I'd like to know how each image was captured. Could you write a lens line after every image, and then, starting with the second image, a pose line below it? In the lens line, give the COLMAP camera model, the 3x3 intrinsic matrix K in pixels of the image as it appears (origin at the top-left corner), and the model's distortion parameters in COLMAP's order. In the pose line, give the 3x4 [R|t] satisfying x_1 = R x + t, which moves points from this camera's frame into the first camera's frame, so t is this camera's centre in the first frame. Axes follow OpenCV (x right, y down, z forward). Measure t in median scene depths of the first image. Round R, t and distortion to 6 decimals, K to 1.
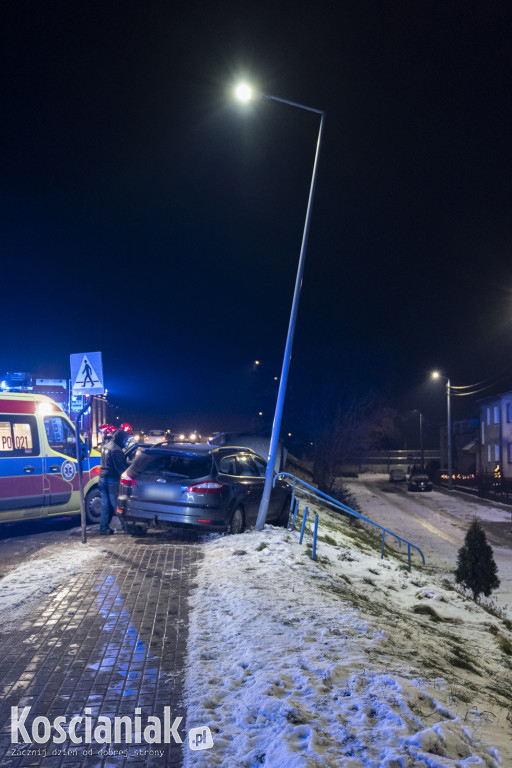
lens RADIAL K [[769.3, 0, 280.3], [0, 769.3, 432.8], [0, 0, 1]] dist [0.003048, -0.000638]
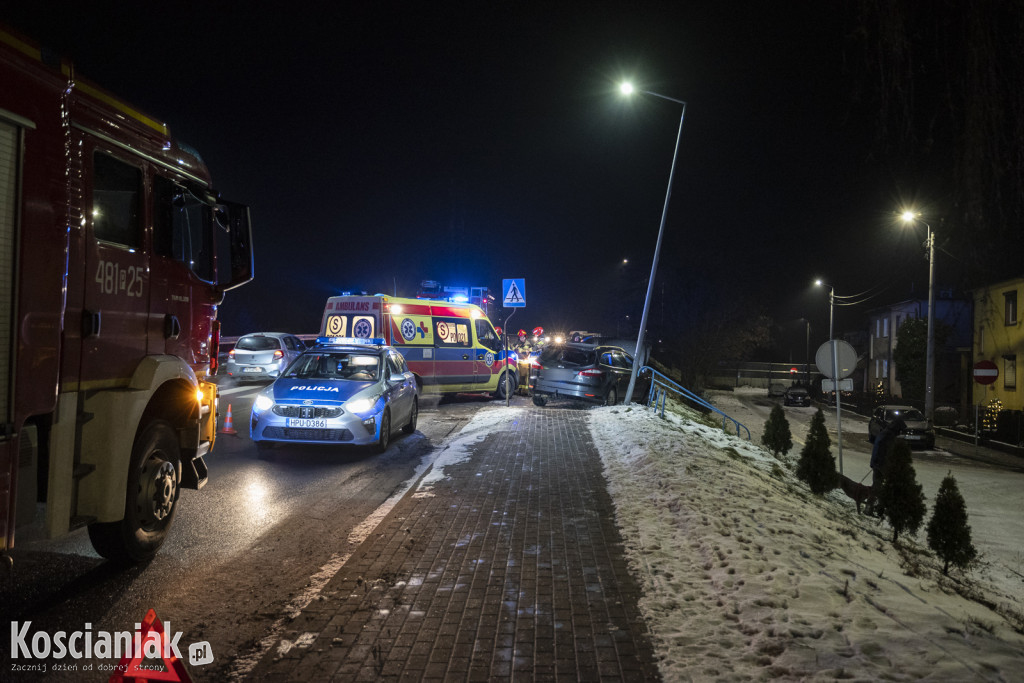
lens RADIAL K [[871.4, 0, 512.0], [0, 871.4, 341.5], [0, 0, 1]] dist [0.010288, -0.001087]
pose [[0.987250, 0.035403, -0.155188, 0.008506], [-0.034555, 0.999369, 0.008162, 0.003233], [0.155379, -0.002696, 0.987851, -0.574986]]
